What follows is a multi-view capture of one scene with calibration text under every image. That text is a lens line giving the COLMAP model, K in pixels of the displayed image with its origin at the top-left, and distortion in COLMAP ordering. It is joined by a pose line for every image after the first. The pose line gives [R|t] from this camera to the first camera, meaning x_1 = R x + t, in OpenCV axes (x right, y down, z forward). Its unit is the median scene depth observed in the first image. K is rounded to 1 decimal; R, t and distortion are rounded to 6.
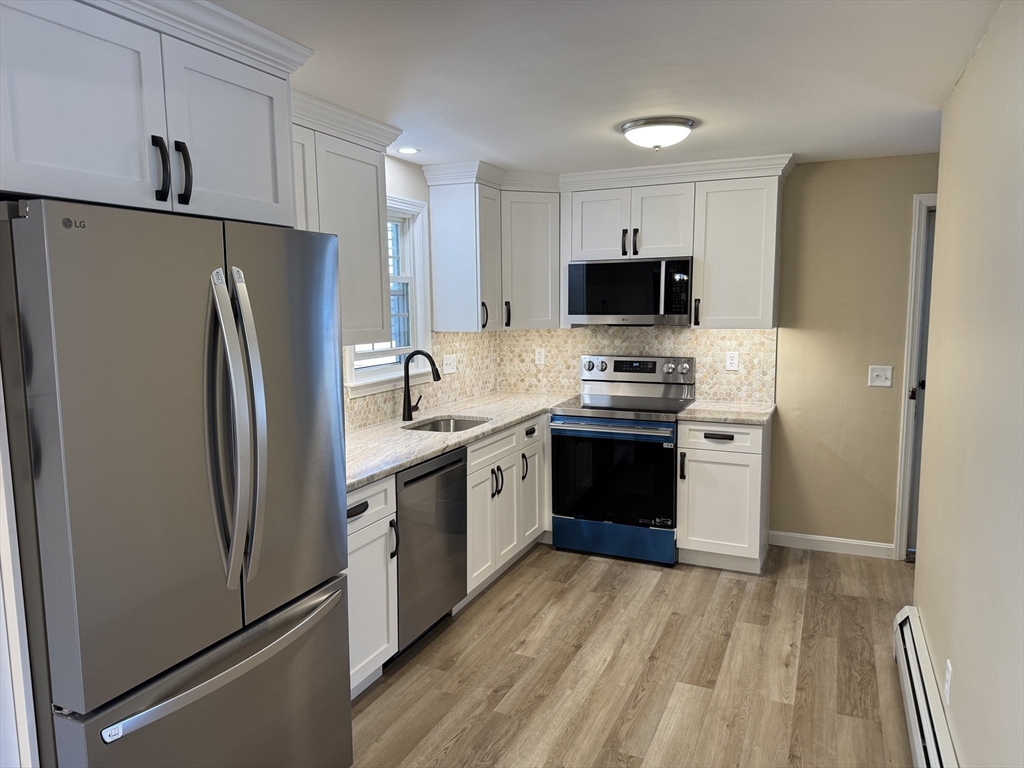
lens RADIAL K [[718.6, 0, 512.3], [0, 718.6, 390.3], [0, 0, 1]] dist [0.048409, -0.050862]
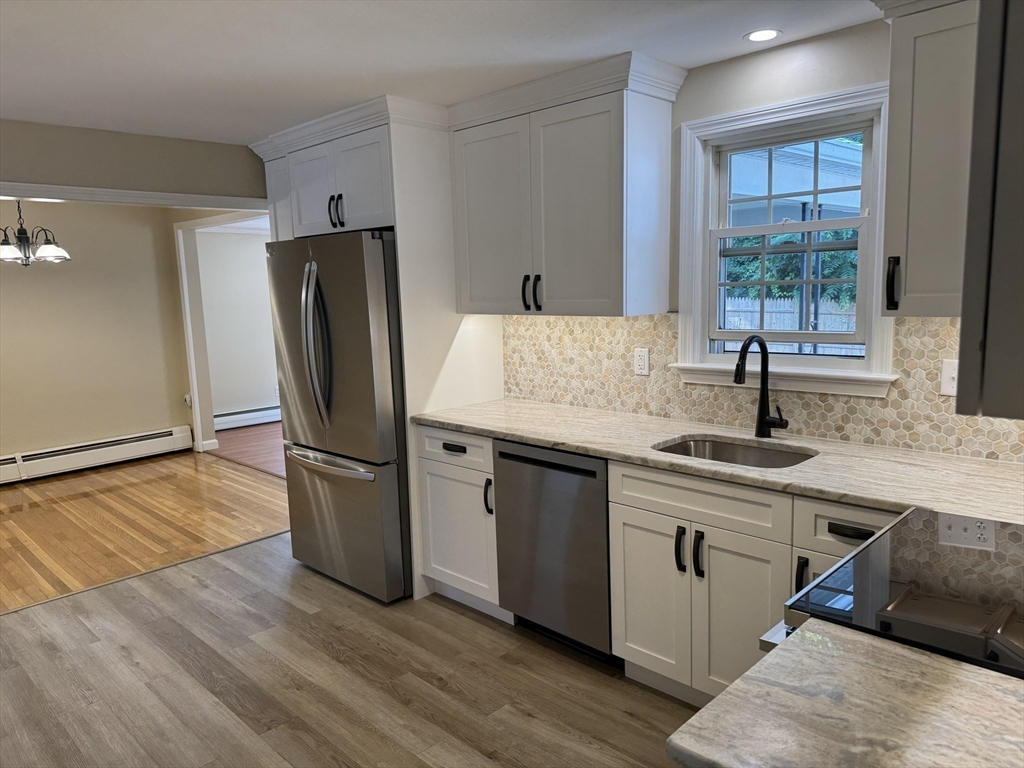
lens RADIAL K [[718.6, 0, 509.8], [0, 718.6, 391.3], [0, 0, 1]] dist [0.048409, -0.050862]
pose [[-0.355410, 0.158407, -0.921190, 0.687469], [-0.082243, 0.976413, 0.199634, -0.142556], [0.931085, 0.146714, -0.333999, 1.201436]]
